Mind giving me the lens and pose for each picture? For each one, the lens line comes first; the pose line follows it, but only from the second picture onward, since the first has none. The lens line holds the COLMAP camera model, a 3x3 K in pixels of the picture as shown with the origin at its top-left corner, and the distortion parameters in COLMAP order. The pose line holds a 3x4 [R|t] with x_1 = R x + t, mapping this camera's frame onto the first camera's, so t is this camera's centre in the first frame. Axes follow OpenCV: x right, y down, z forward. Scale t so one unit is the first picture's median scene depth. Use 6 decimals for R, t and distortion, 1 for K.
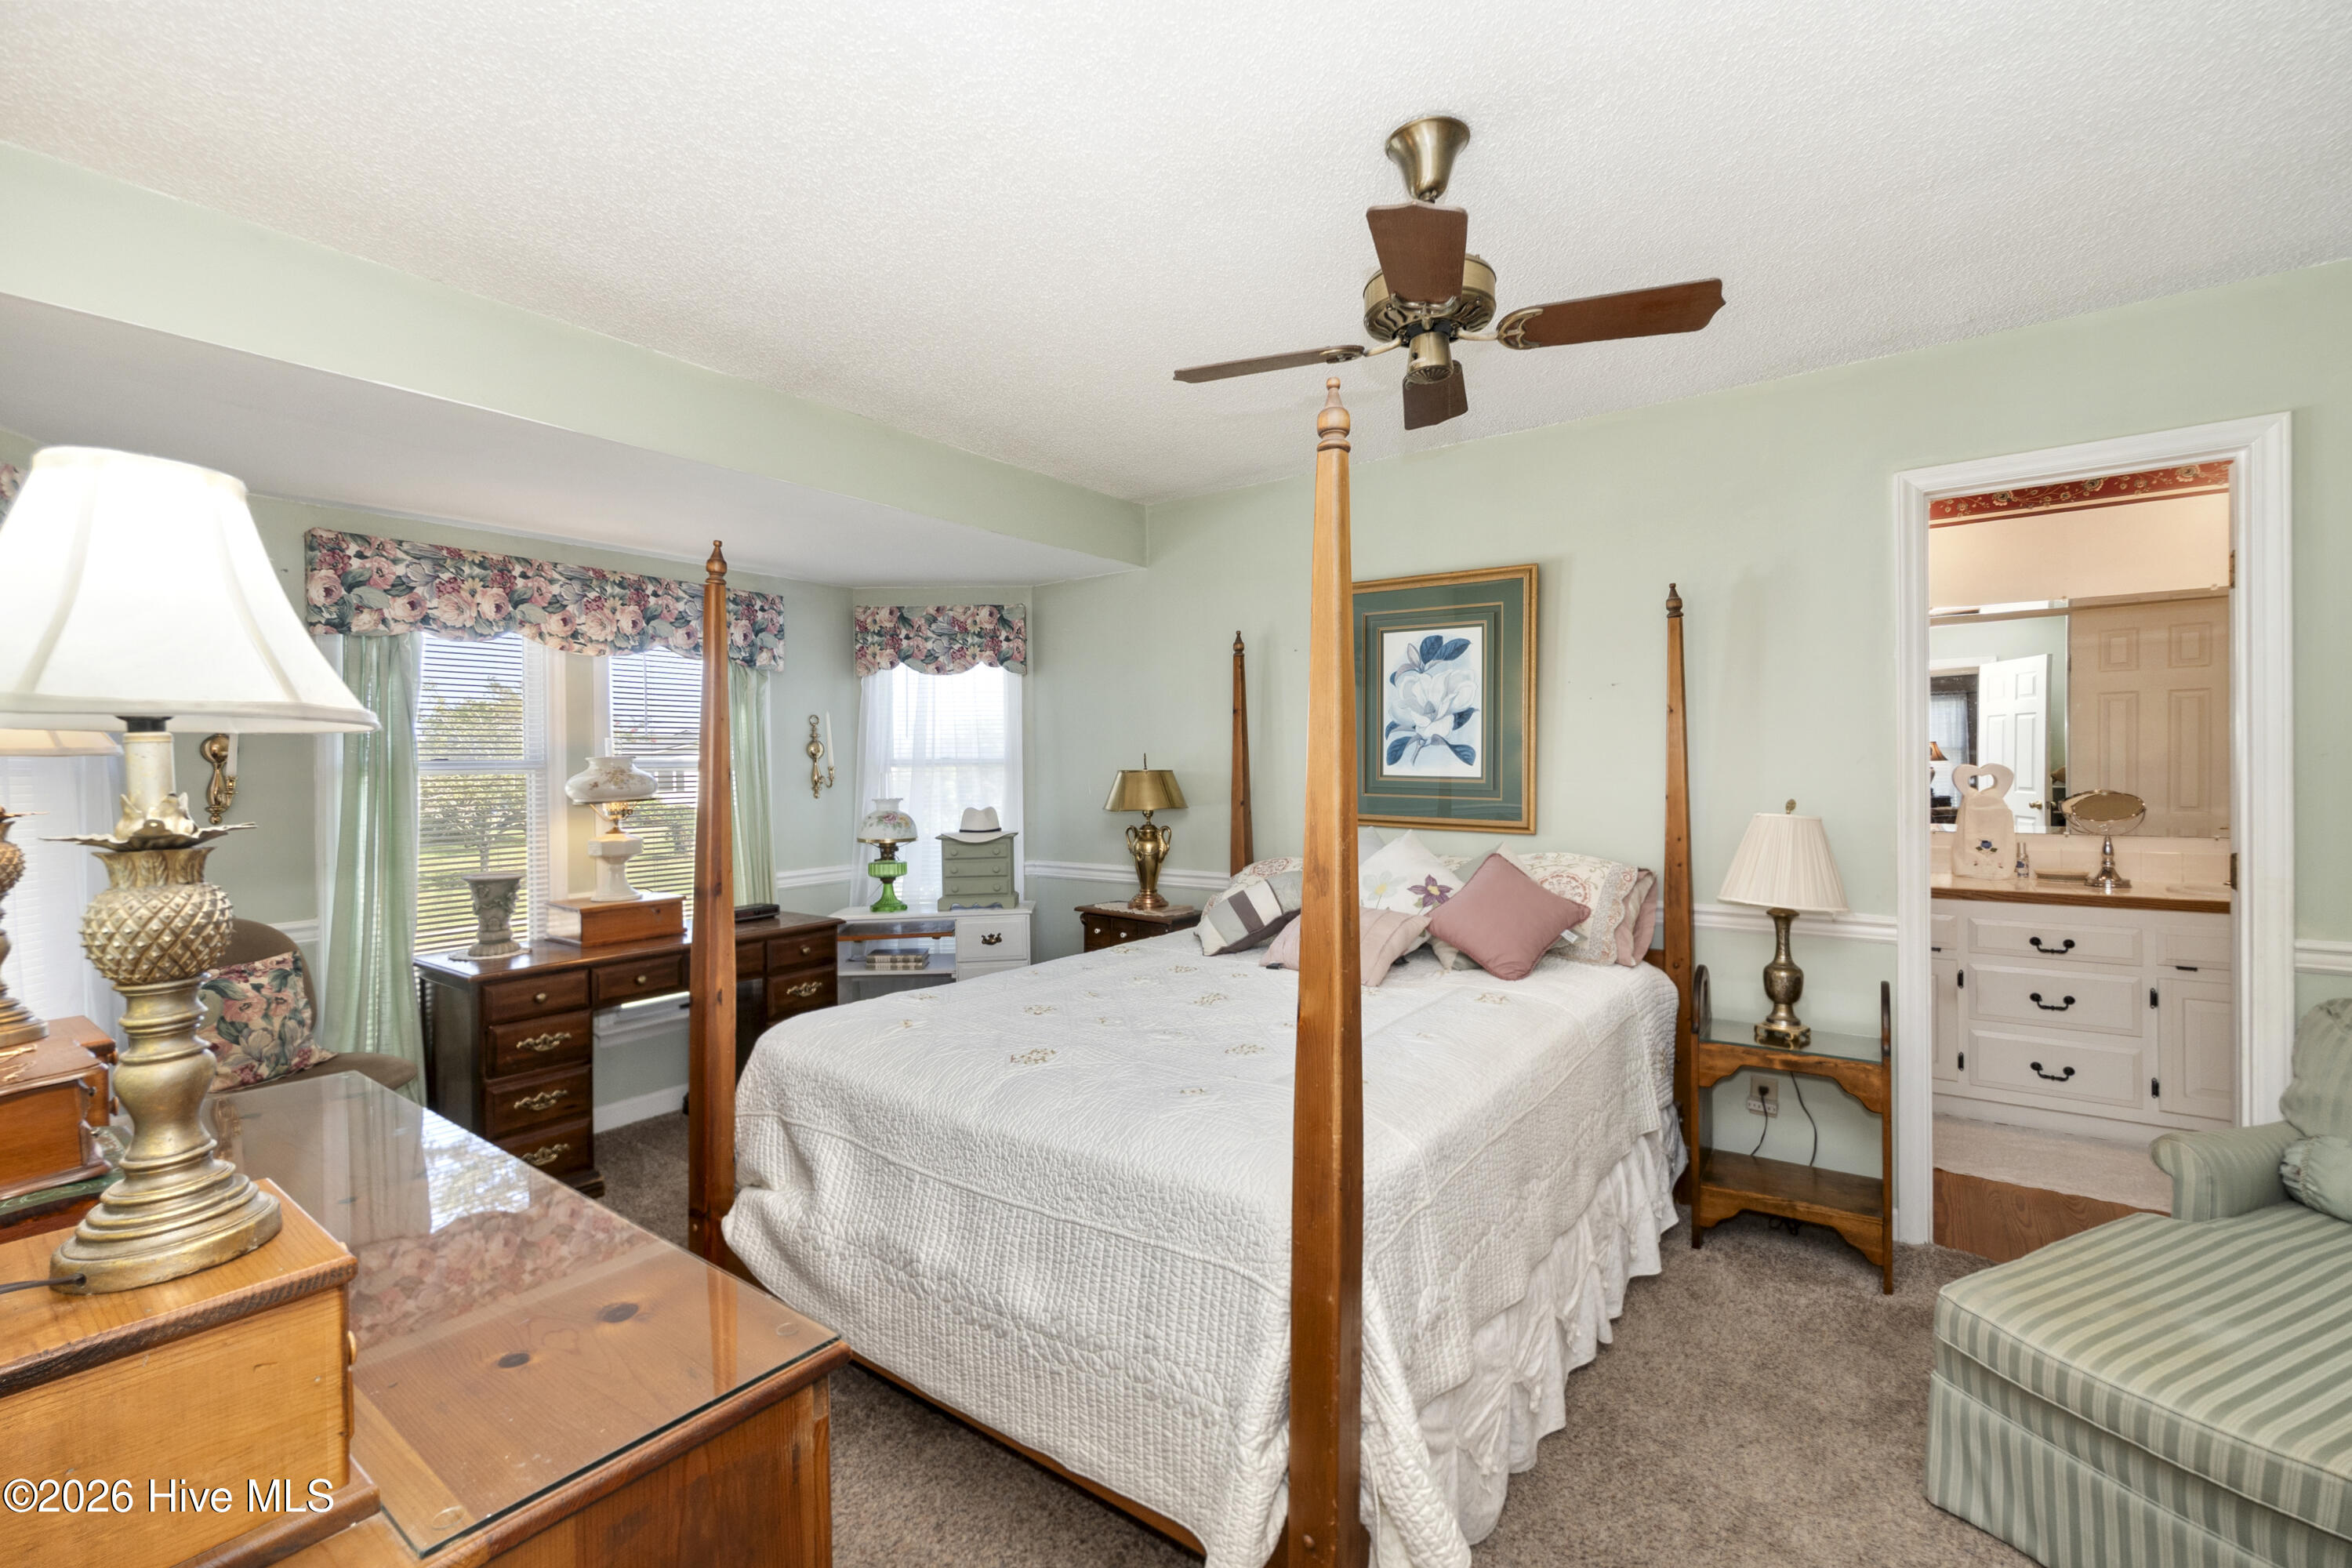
lens RADIAL K [[1020.0, 0, 1180.5], [0, 1020.0, 767.0], [0, 0, 1]] dist [-0.000303, 0.000015]
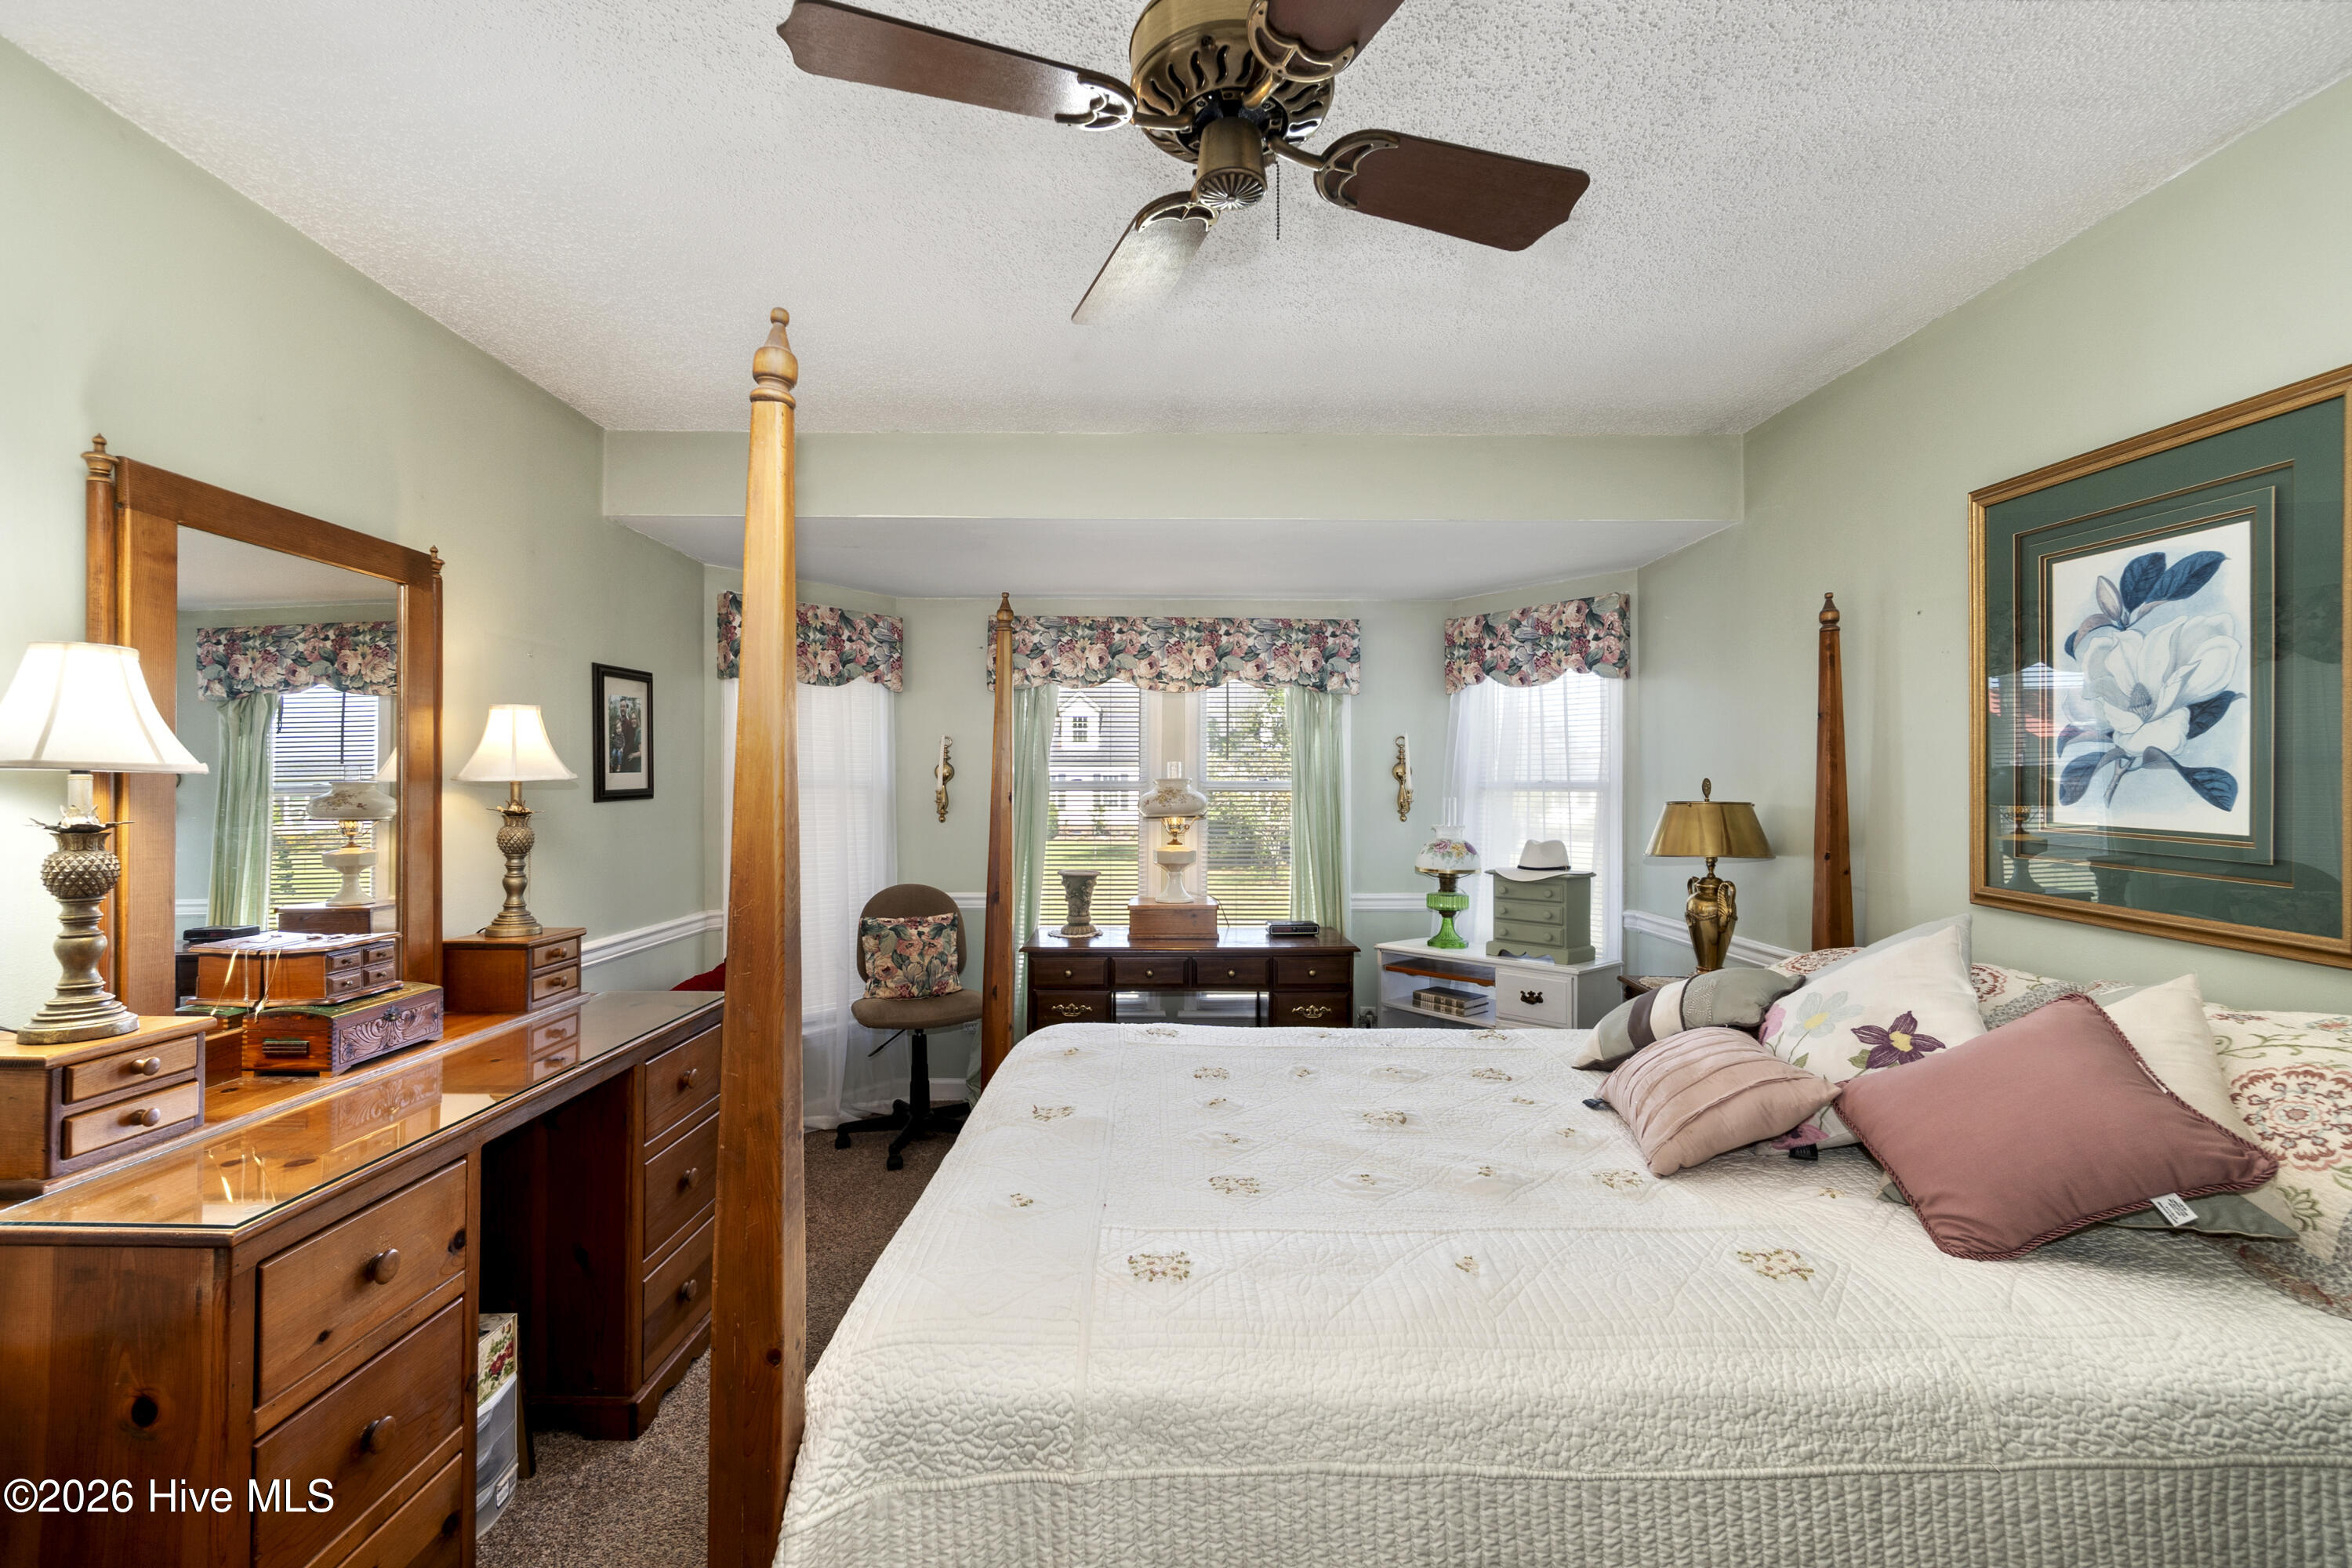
lens RADIAL K [[1020.0, 0, 1175.5], [0, 1020.0, 772.8], [0, 0, 1]] dist [-0.000303, 0.000015]
pose [[0.595613, 0.003559, -0.803264, 0.362655], [-0.011975, 0.999918, -0.004449, -0.010920], [0.803182, 0.012269, 0.595607, 0.298657]]
